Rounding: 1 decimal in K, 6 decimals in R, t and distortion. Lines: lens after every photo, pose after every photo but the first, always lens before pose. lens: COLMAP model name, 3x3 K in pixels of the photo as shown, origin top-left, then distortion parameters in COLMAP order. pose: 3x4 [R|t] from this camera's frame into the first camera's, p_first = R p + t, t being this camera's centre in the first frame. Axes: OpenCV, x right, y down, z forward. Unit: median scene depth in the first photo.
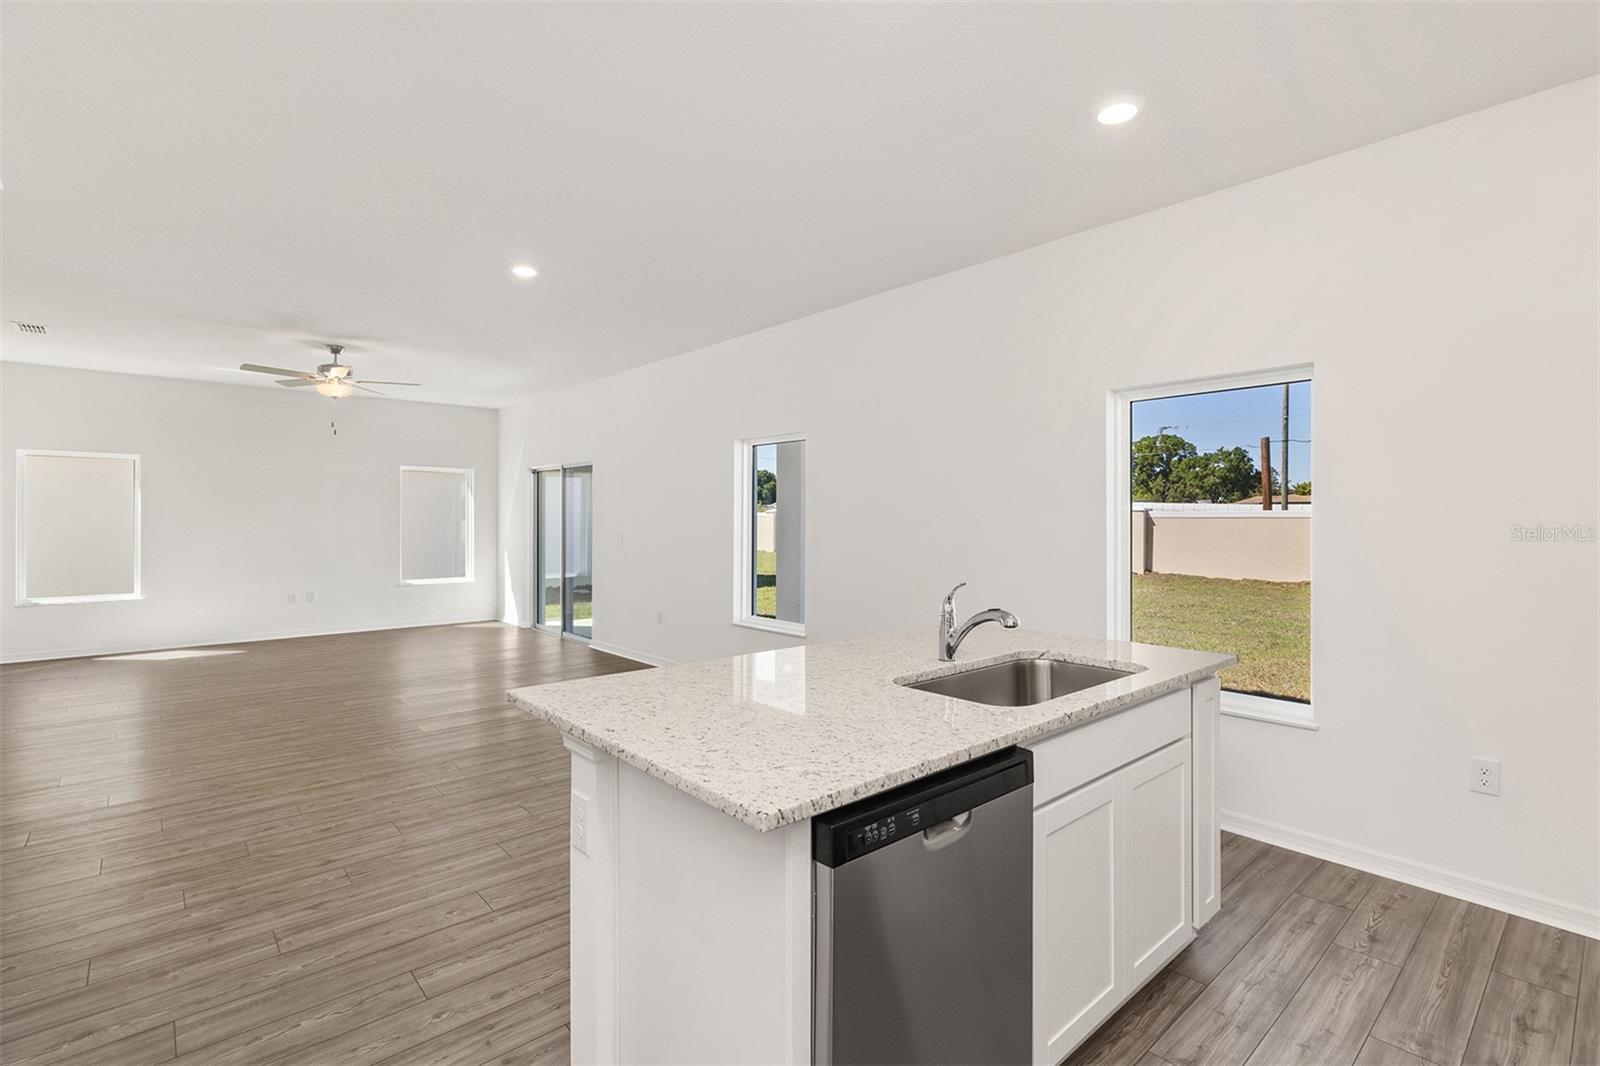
lens RADIAL K [[740.4, 0, 795.8], [0, 740.4, 520.6], [0, 0, 1]] dist [-0.001418, 0.001466]
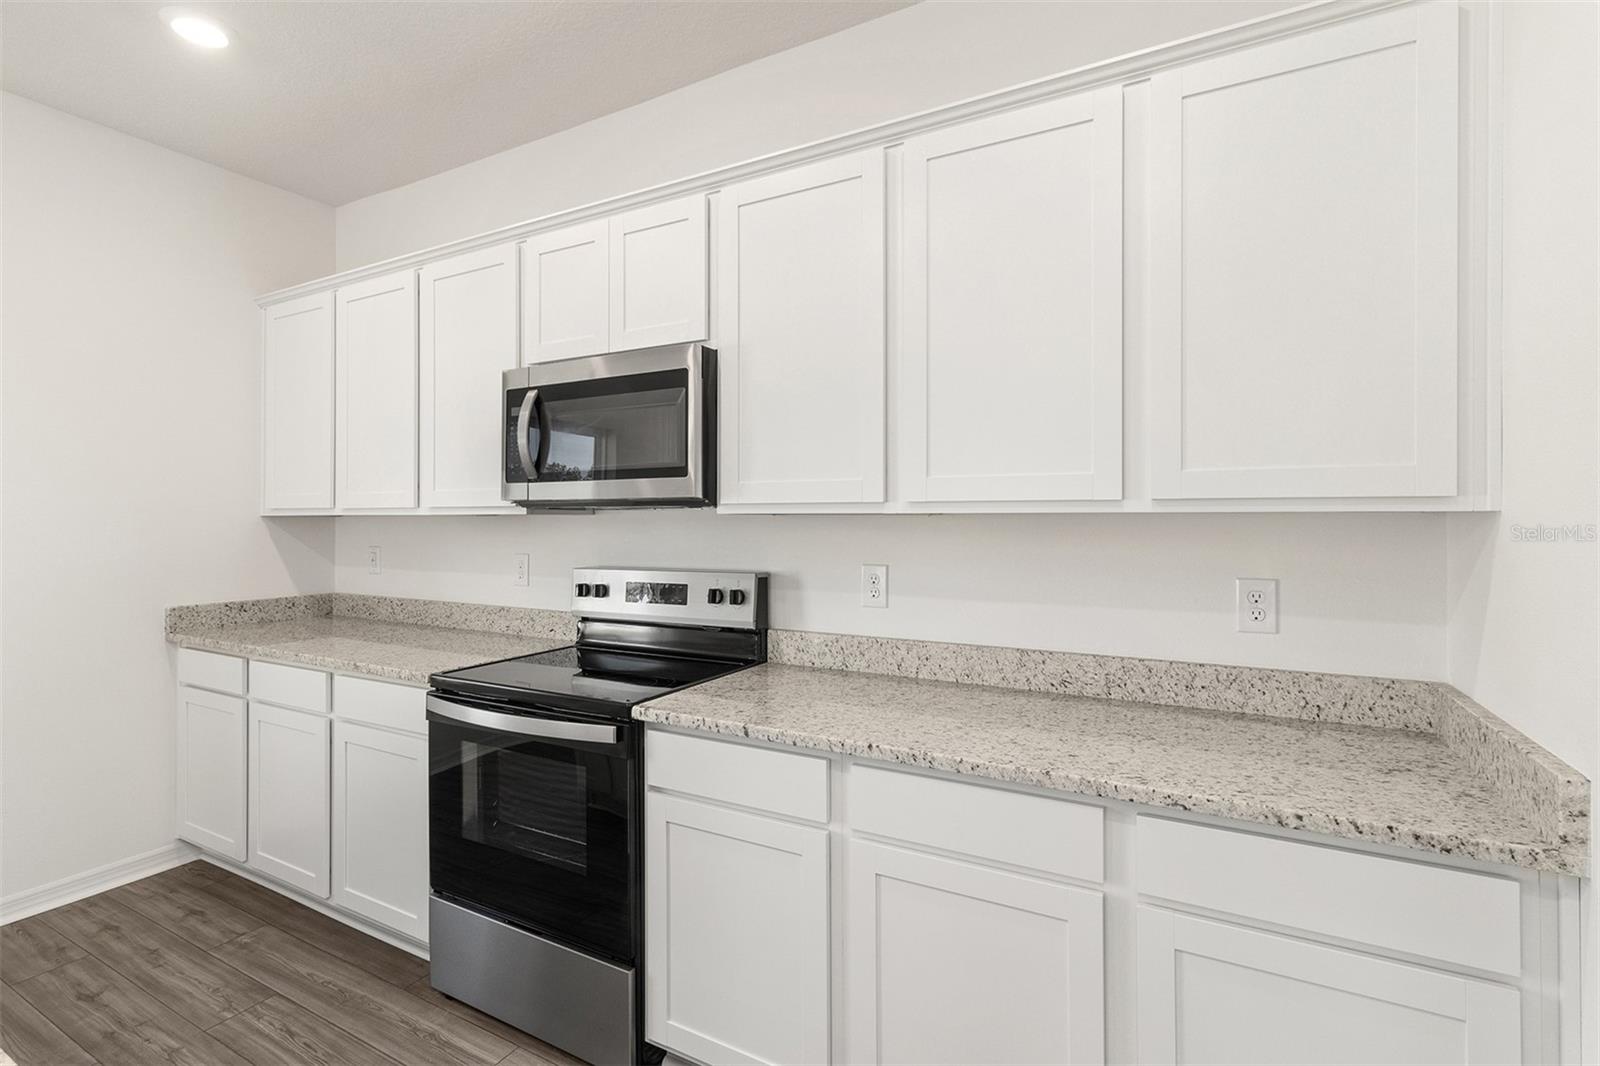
lens RADIAL K [[740.4, 0, 802.2], [0, 740.4, 514.0], [0, 0, 1]] dist [-0.001418, 0.001466]
pose [[-0.343937, 0.001654, 0.938991, -0.311013], [0.006779, 0.999977, 0.000722, -0.003305], [-0.938968, 0.006614, -0.343940, 0.341265]]
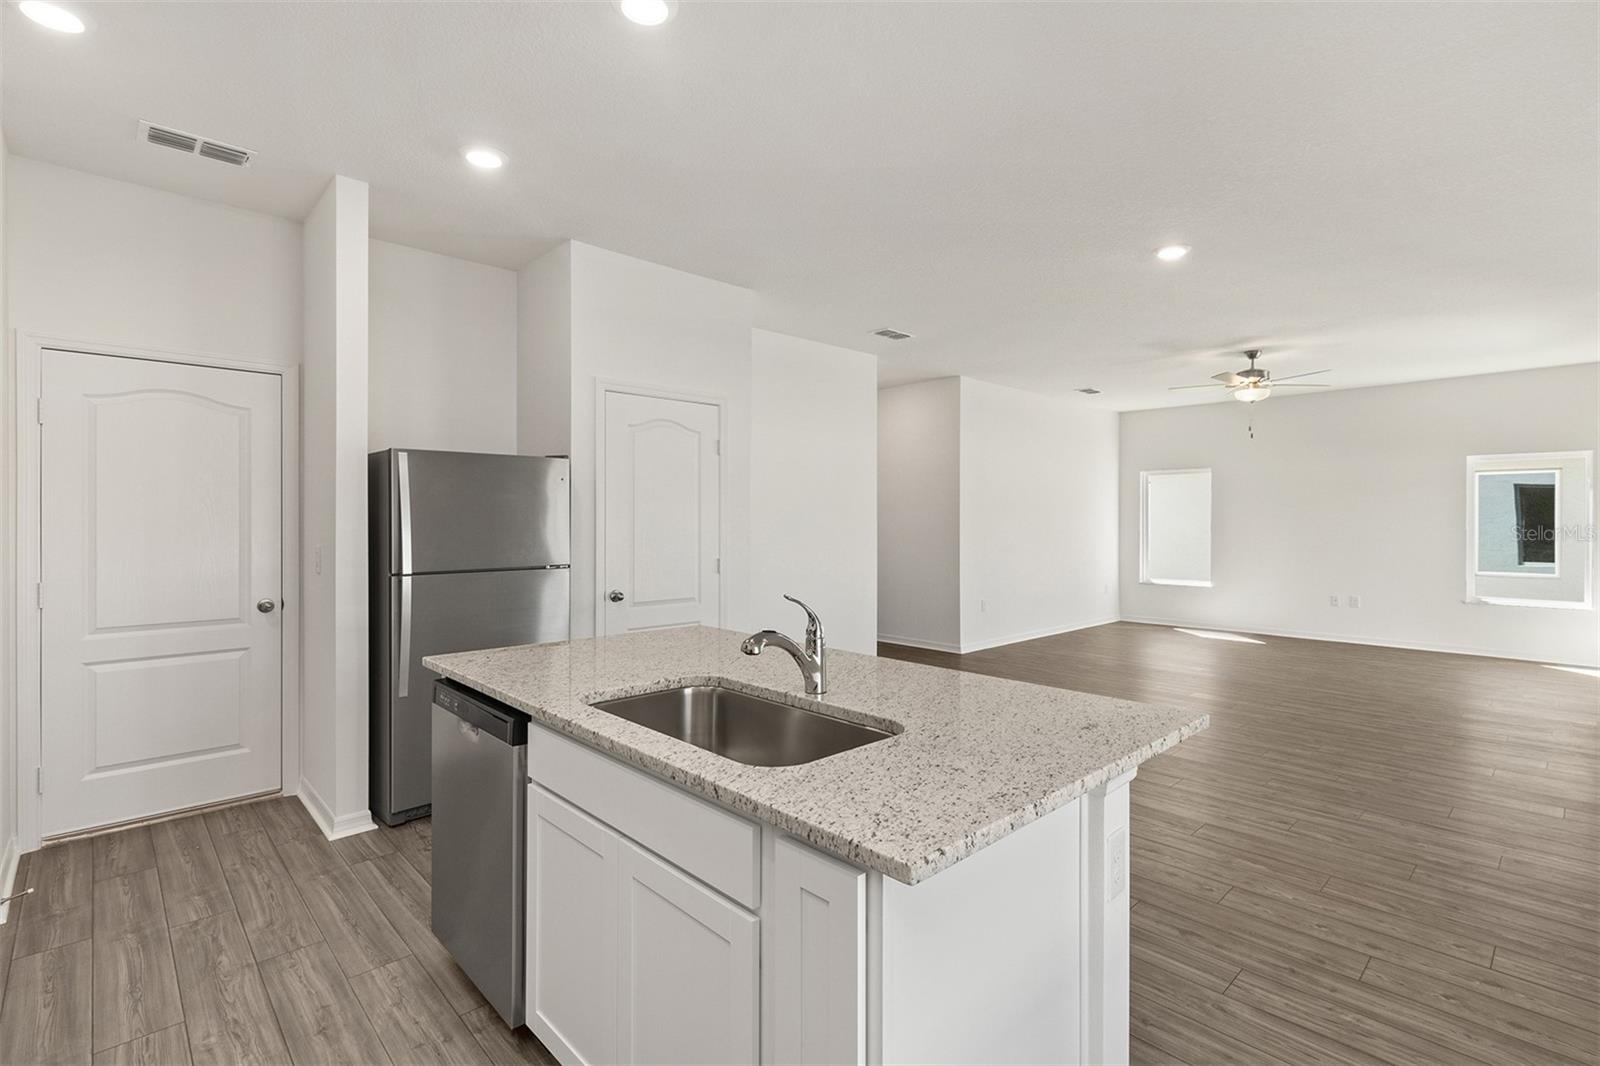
lens RADIAL K [[740.4, 0, 817.8], [0, 740.4, 524.1], [0, 0, 1]] dist [-0.001418, 0.001466]
pose [[0.054148, 0.006408, -0.998512, 1.001829], [-0.005131, 0.999968, 0.006139, -0.001538], [0.998520, 0.004791, 0.054179, 0.952240]]
